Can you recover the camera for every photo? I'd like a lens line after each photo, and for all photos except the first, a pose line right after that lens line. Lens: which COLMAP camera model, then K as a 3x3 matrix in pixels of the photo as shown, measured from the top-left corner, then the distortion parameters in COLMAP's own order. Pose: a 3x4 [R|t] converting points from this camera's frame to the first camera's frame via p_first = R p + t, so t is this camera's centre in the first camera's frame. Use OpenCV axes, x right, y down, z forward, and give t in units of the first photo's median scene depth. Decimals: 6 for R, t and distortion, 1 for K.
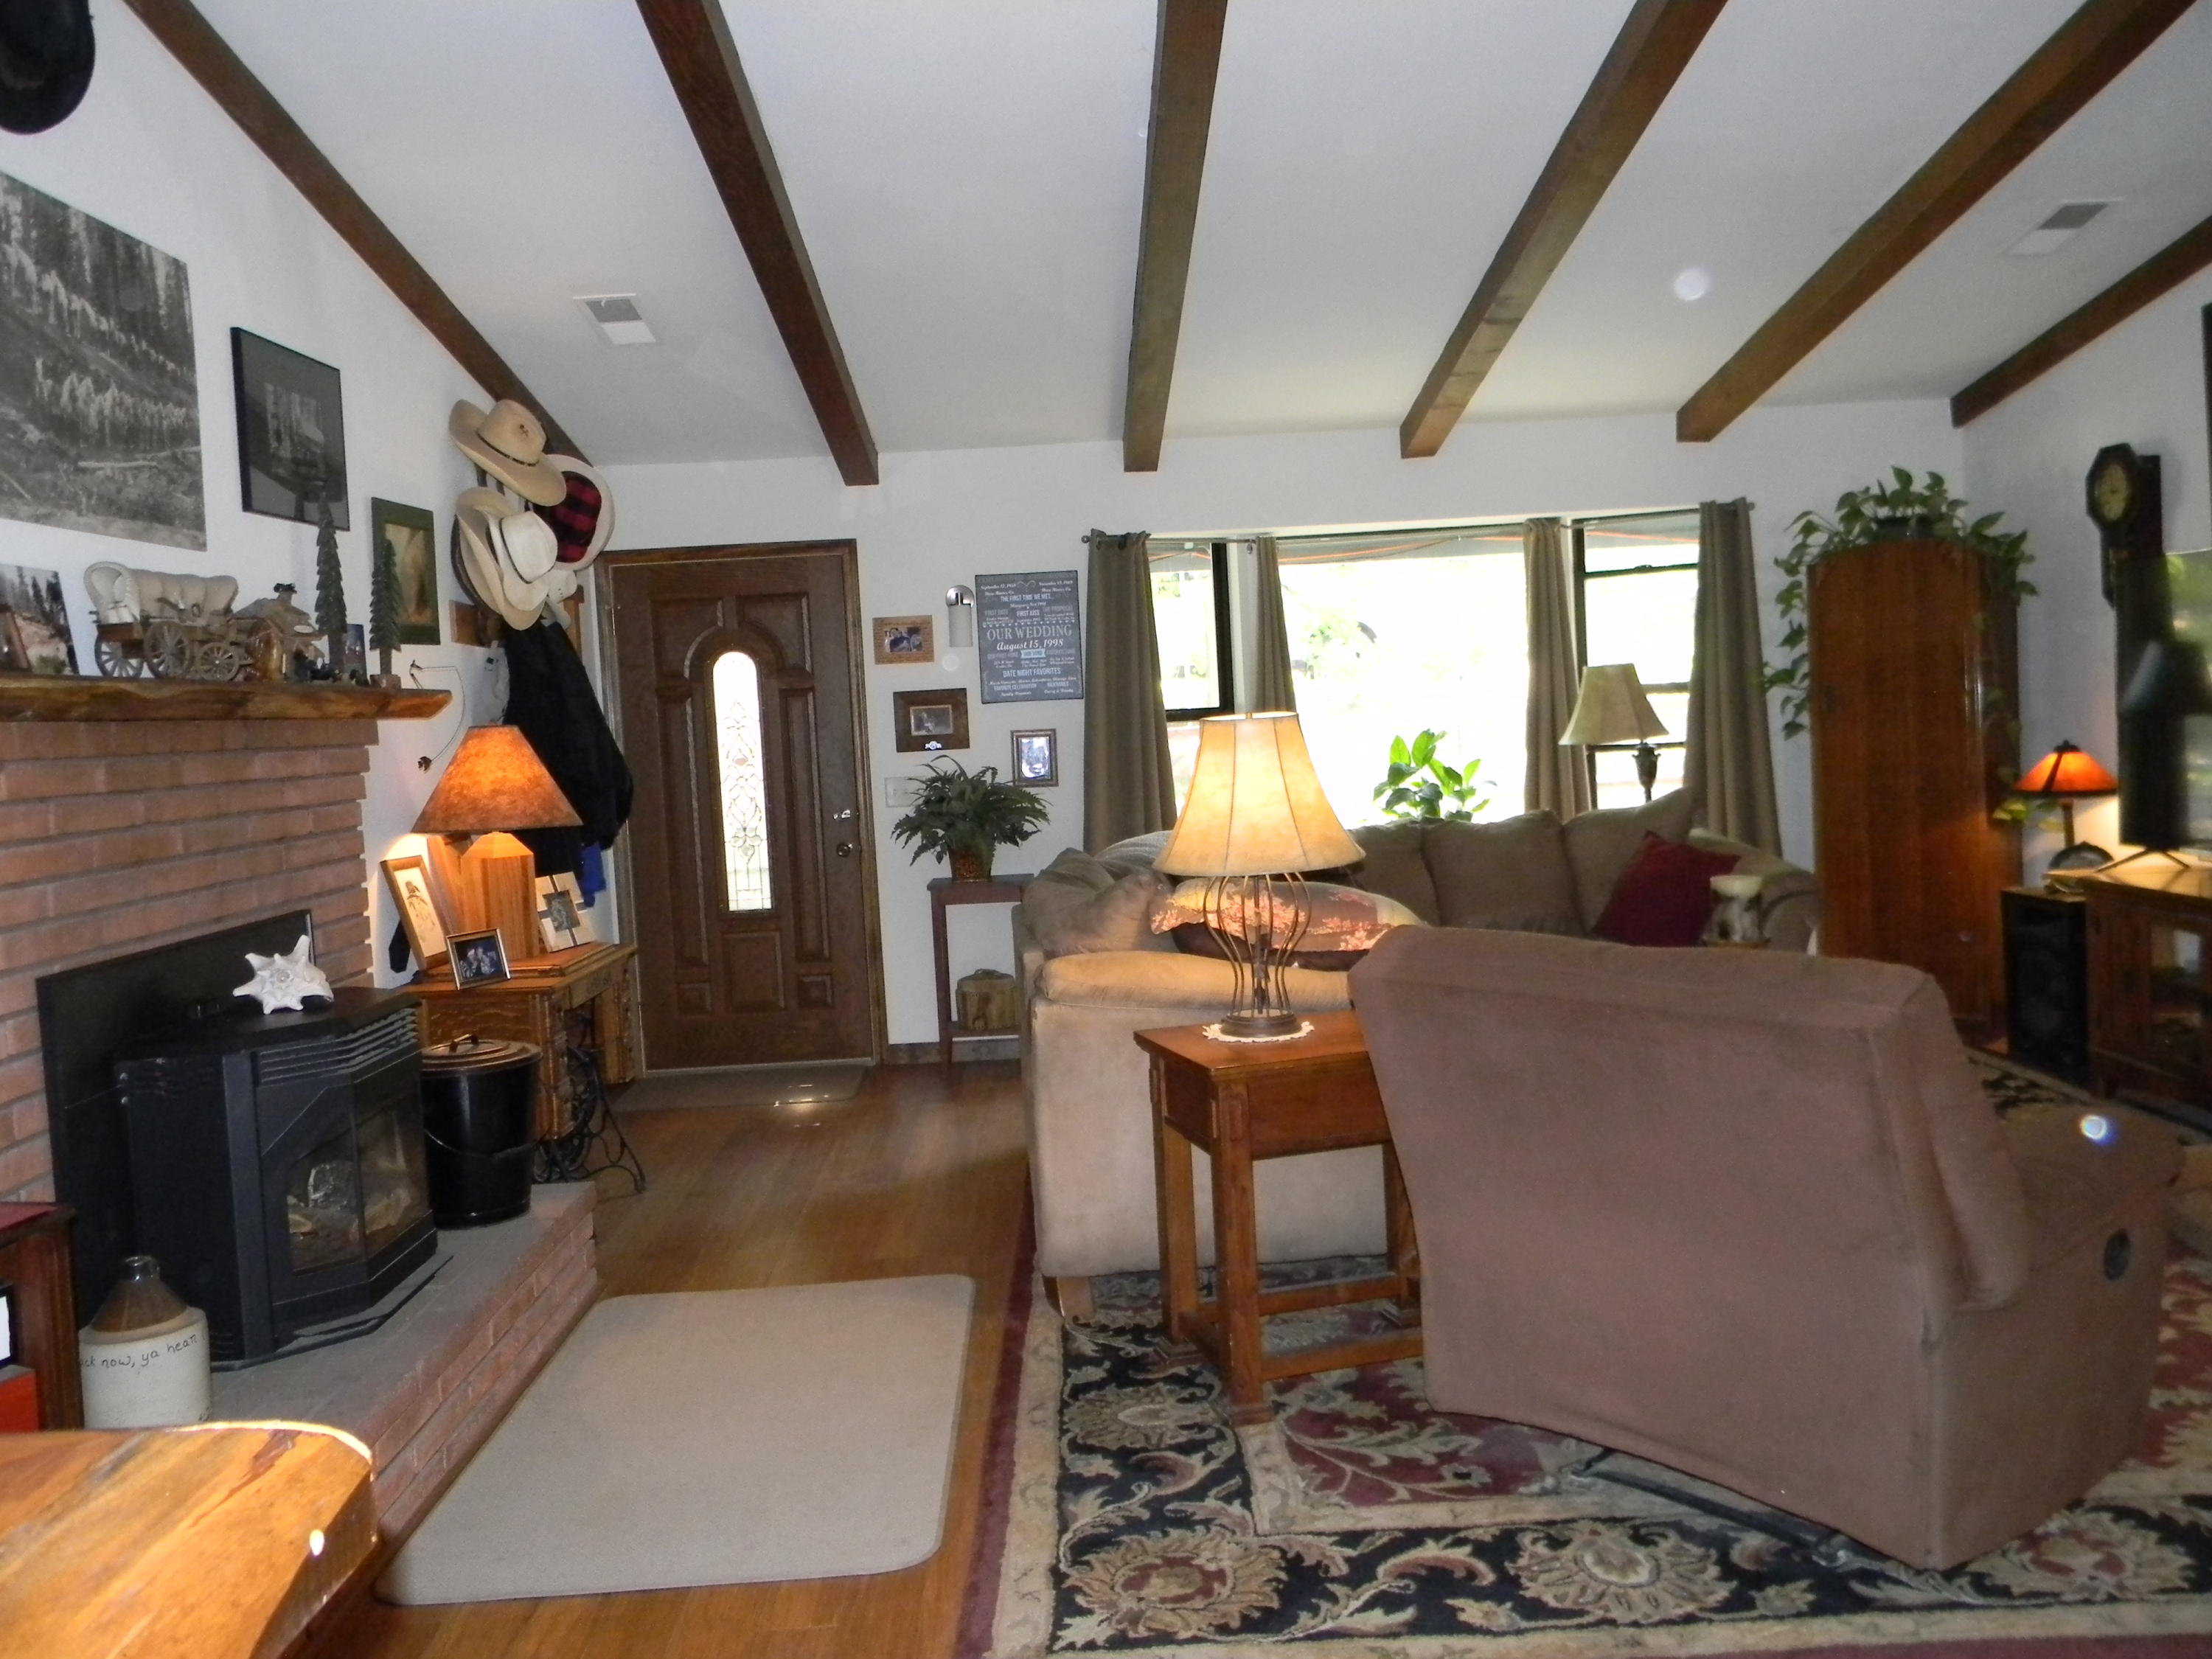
lens RADIAL K [[1795.2, 0, 1100.9], [0, 1795.2, 815.8], [0, 0, 1]] dist [0.009069, -0.014662]
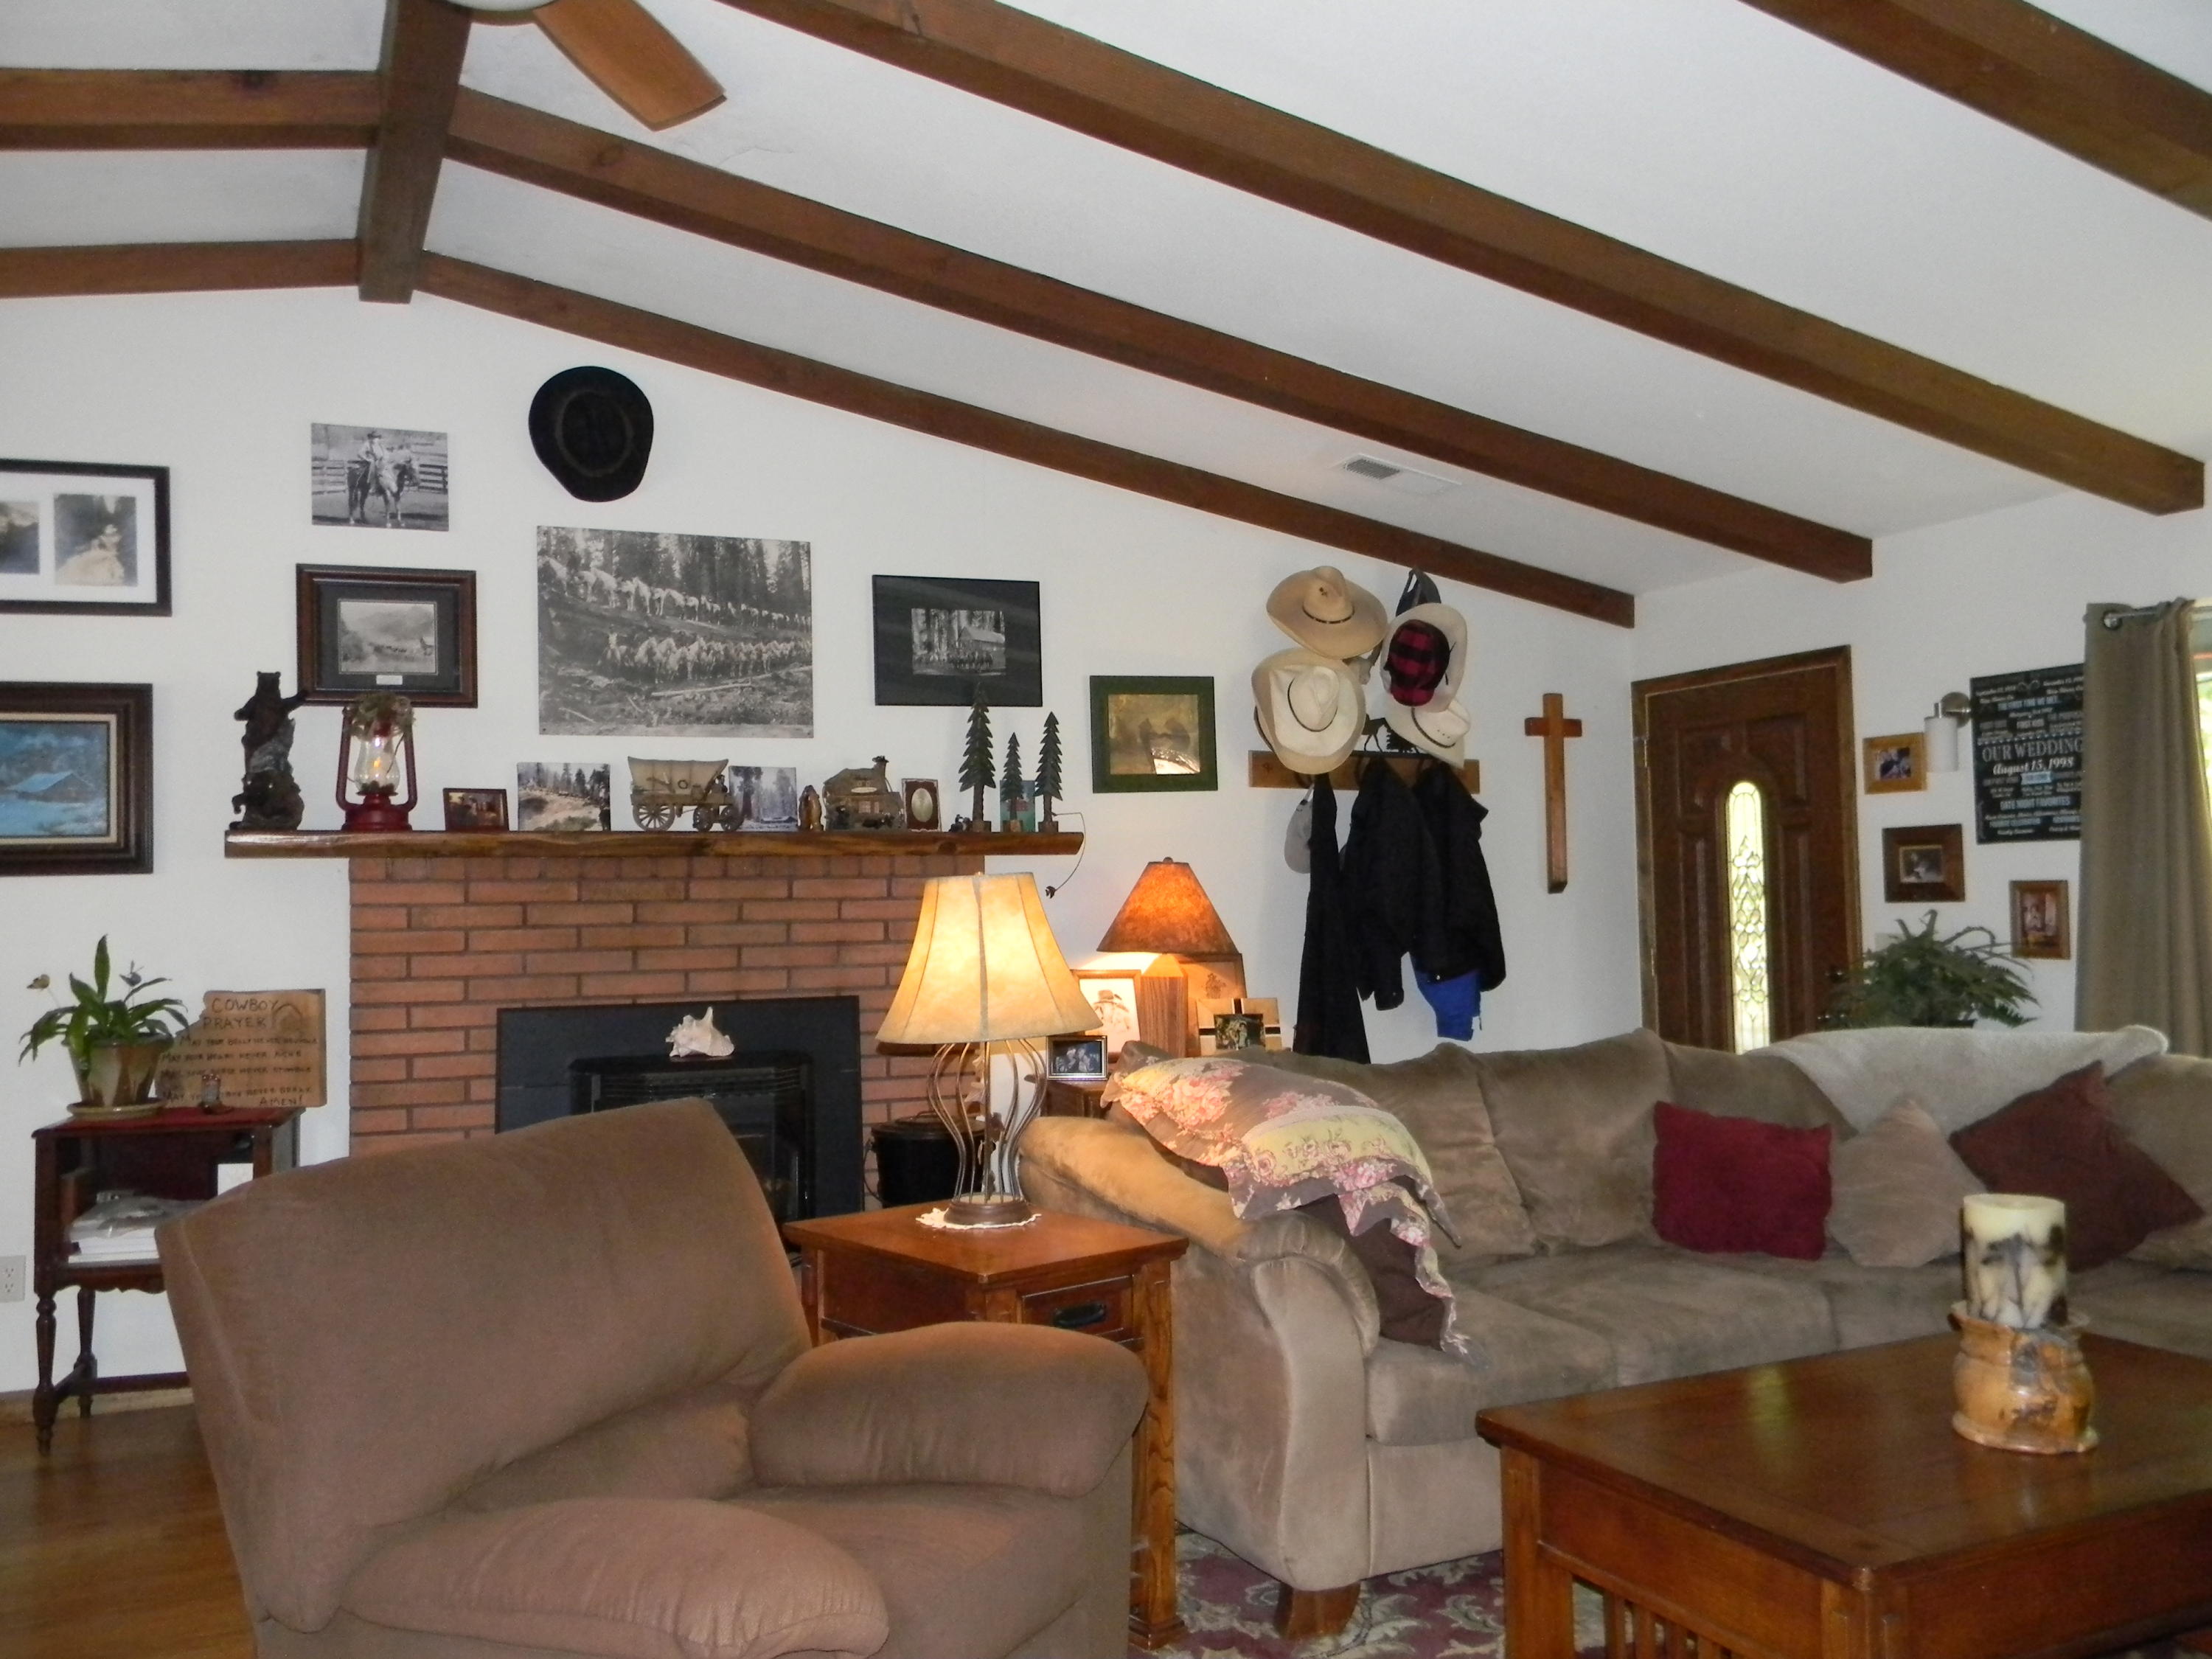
lens RADIAL K [[1795.2, 0, 1096.9], [0, 1795.2, 839.8], [0, 0, 1]] dist [0.009069, -0.014662]
pose [[0.394457, 0.010231, -0.918857, 0.765269], [-0.057077, 0.998280, -0.013387, -0.050152], [0.917140, 0.057726, 0.394363, 0.542187]]
